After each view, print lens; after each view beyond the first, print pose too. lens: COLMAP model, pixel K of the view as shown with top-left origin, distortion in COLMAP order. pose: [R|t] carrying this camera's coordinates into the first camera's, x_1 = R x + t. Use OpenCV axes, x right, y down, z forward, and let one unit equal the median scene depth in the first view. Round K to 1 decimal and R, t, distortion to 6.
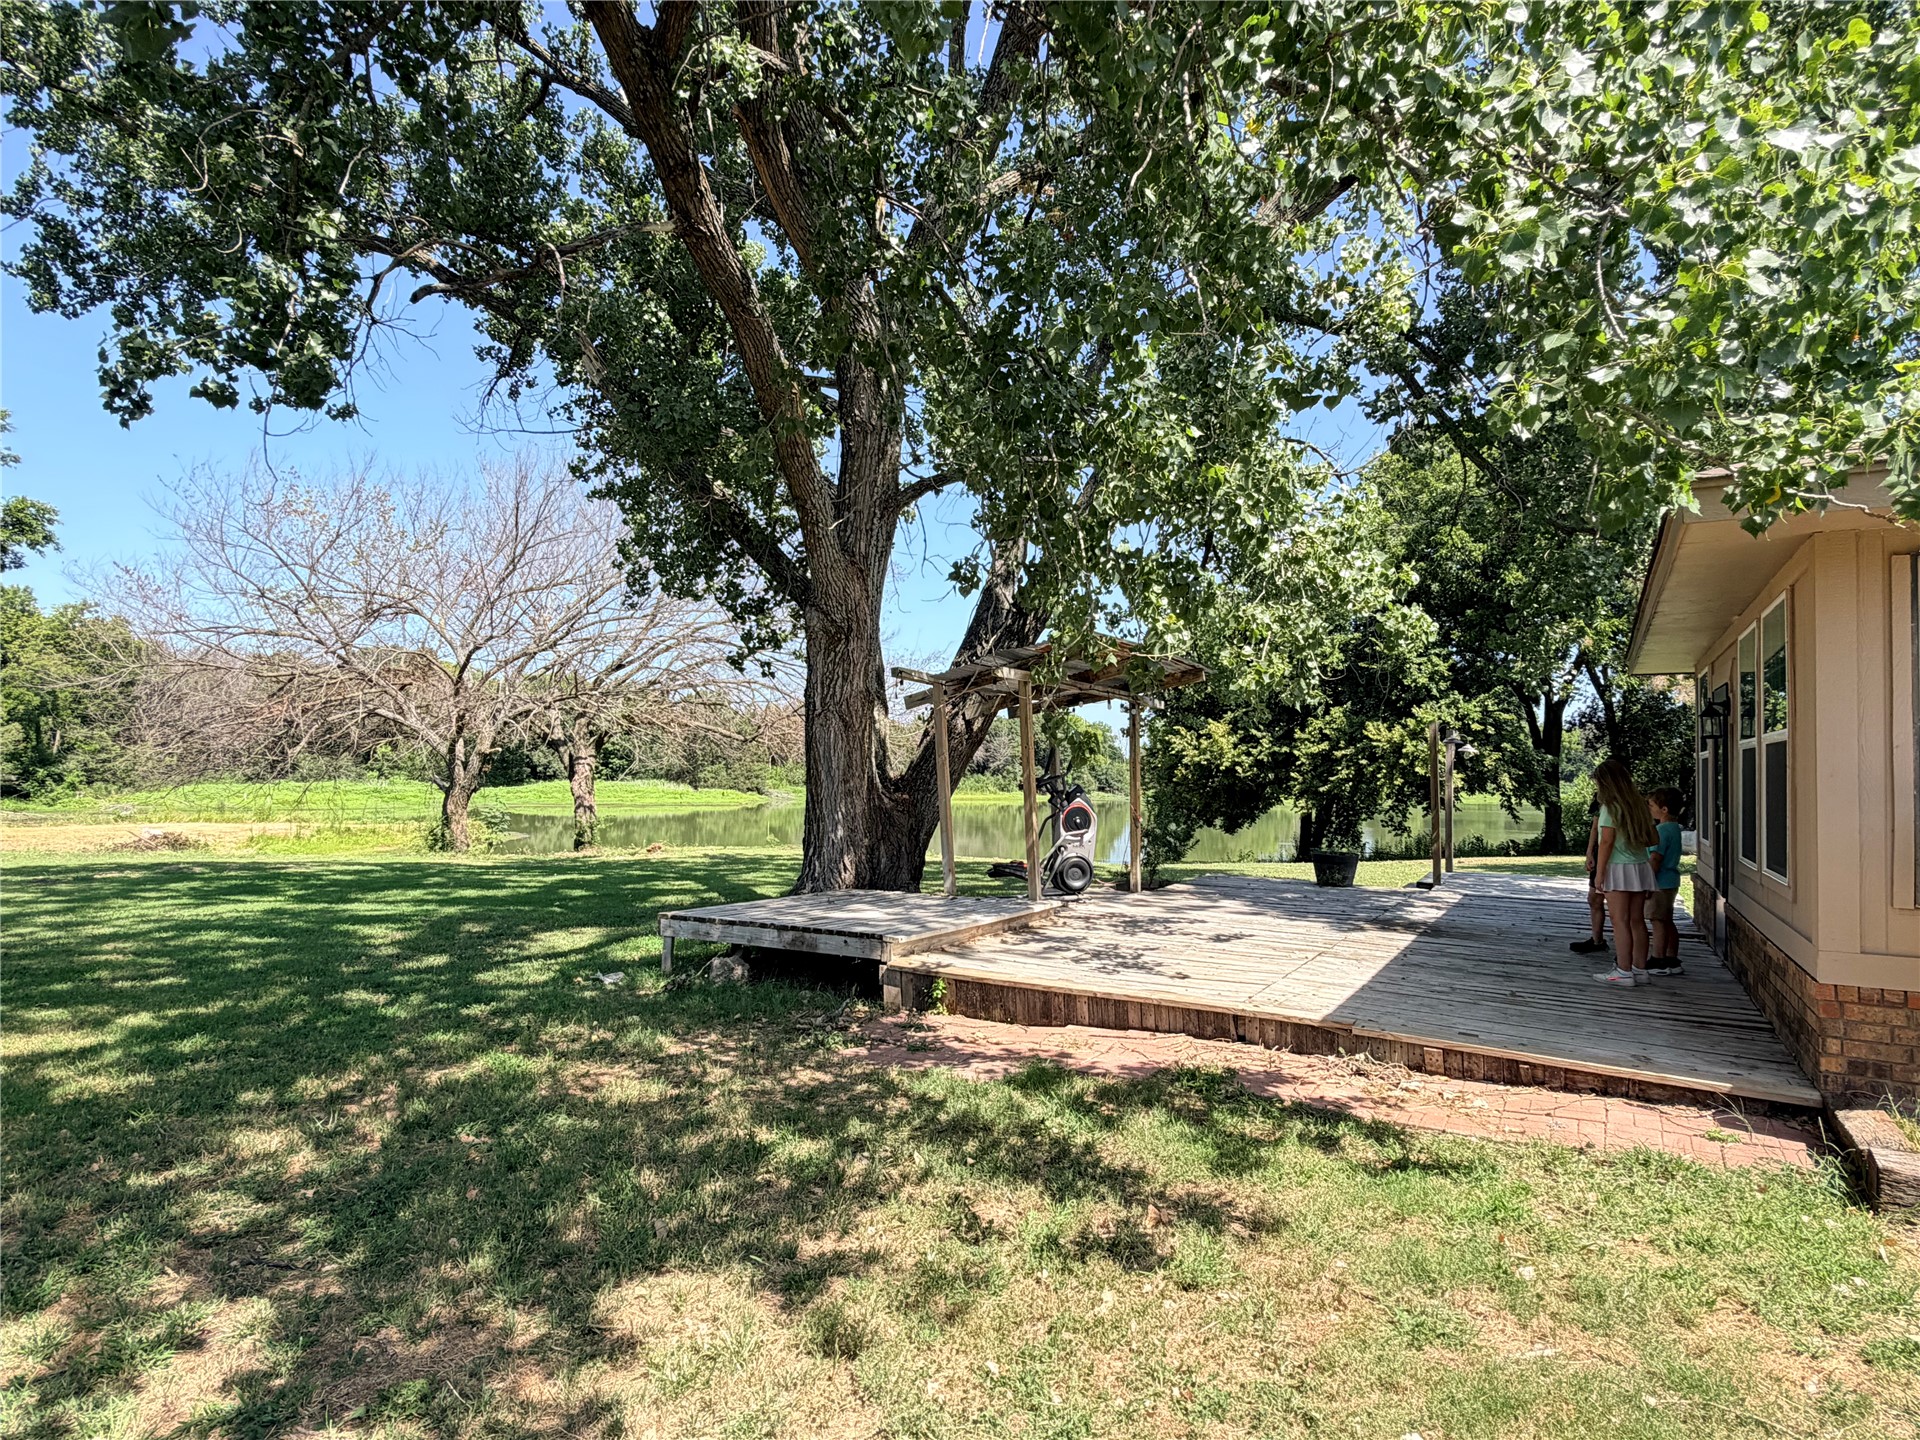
lens RADIAL K [[1025.9, 0, 963.8], [0, 1025.9, 715.8], [0, 0, 1]] dist [0.002262, -0.002426]
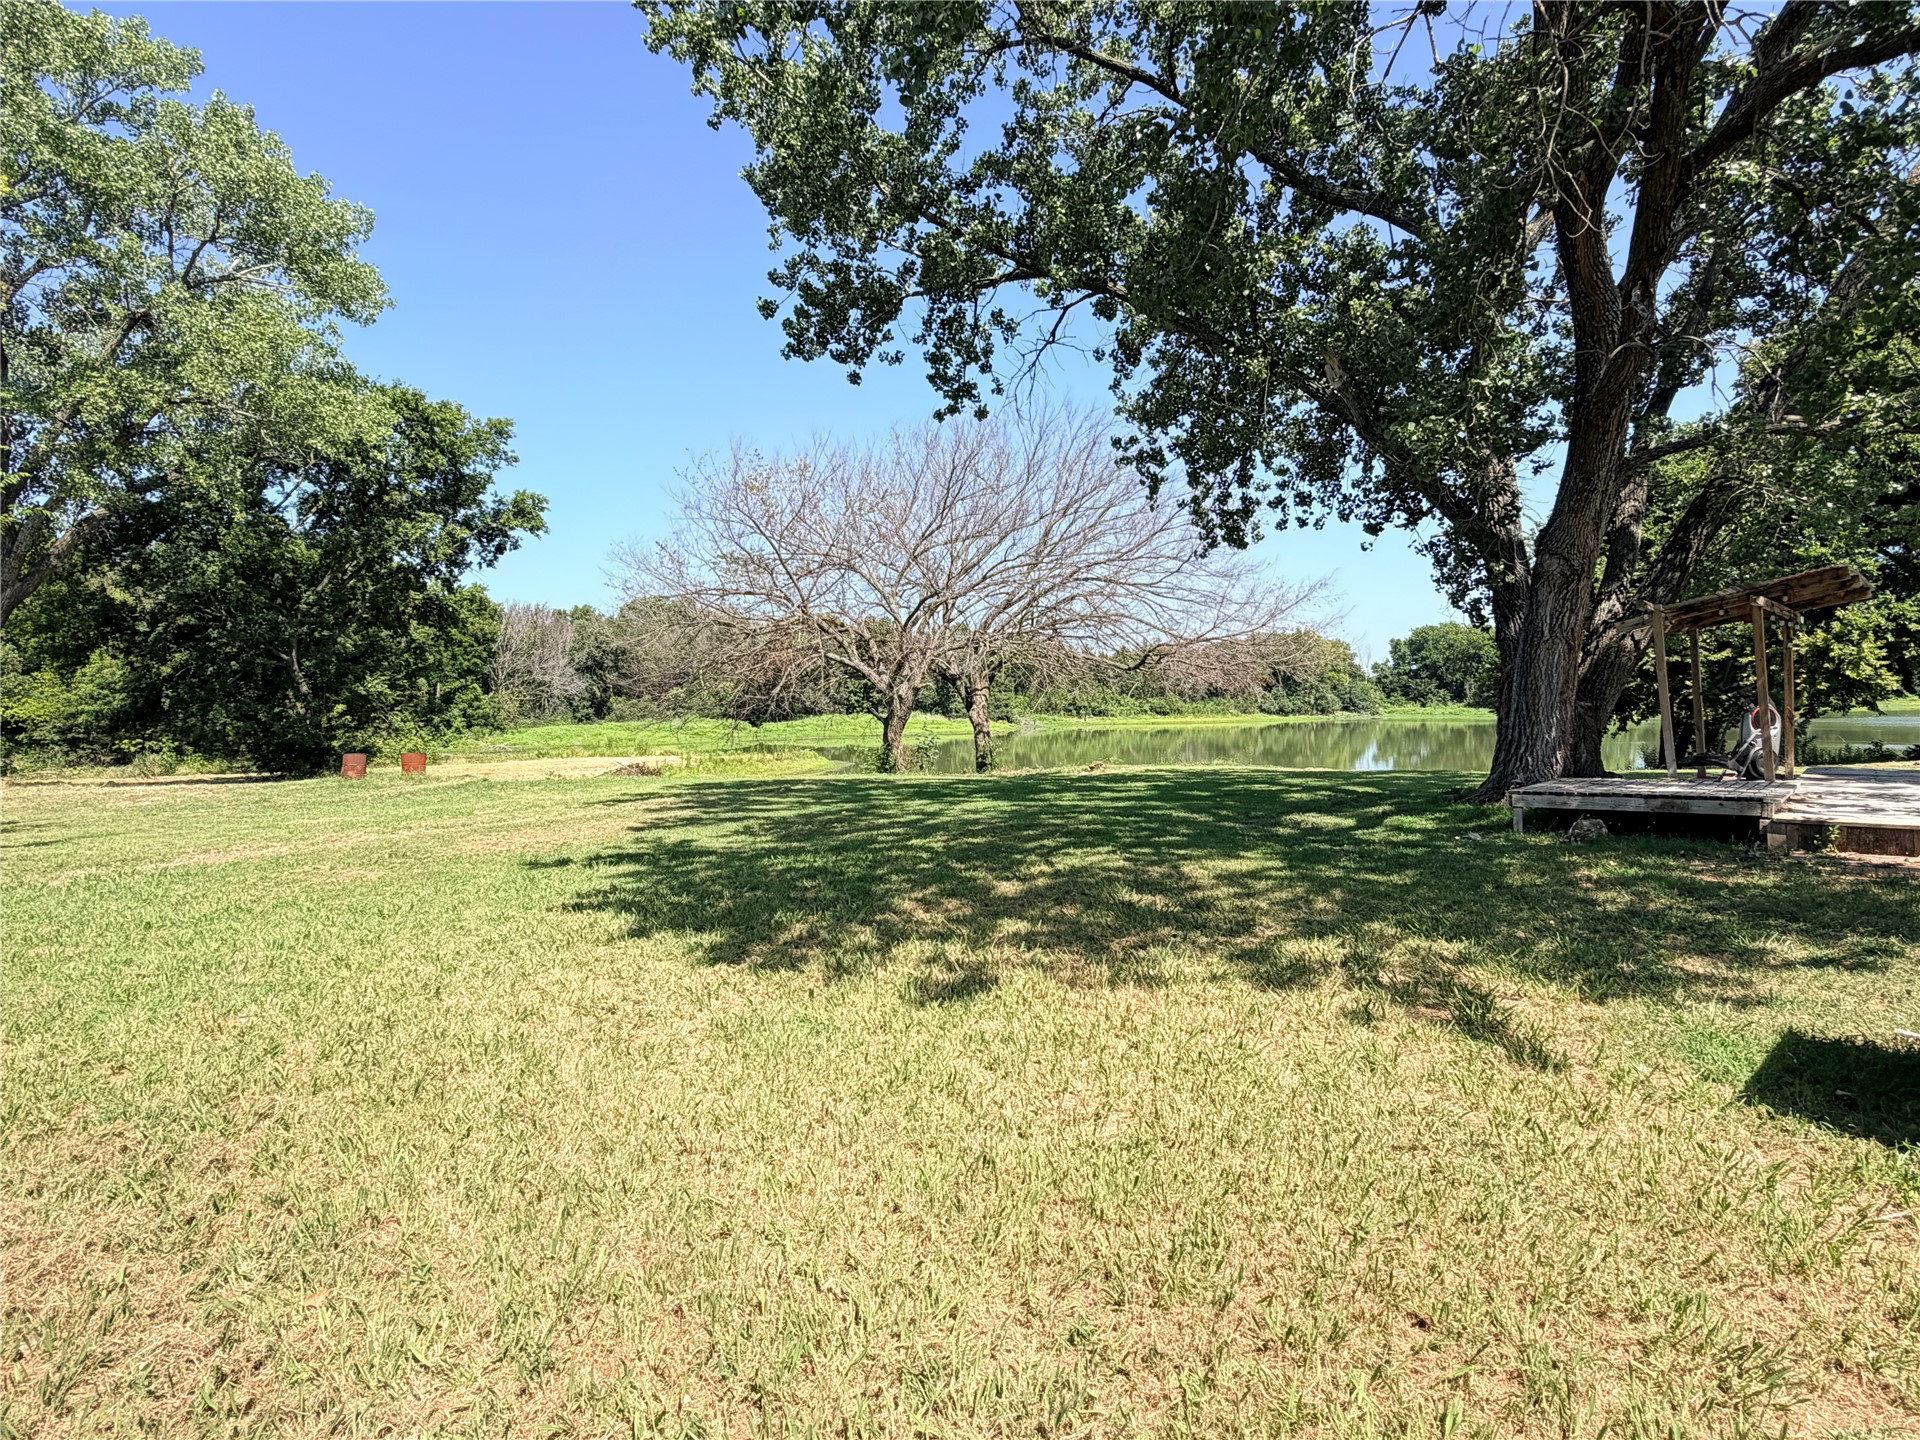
lens RADIAL K [[1025.9, 0, 963.8], [0, 1025.9, 715.8], [0, 0, 1]] dist [0.002262, -0.002426]
pose [[0.981032, -0.027670, -0.191861, -0.176859], [0.041141, 0.996932, 0.066587, -0.006410], [0.189430, -0.073218, 0.979161, -0.110576]]
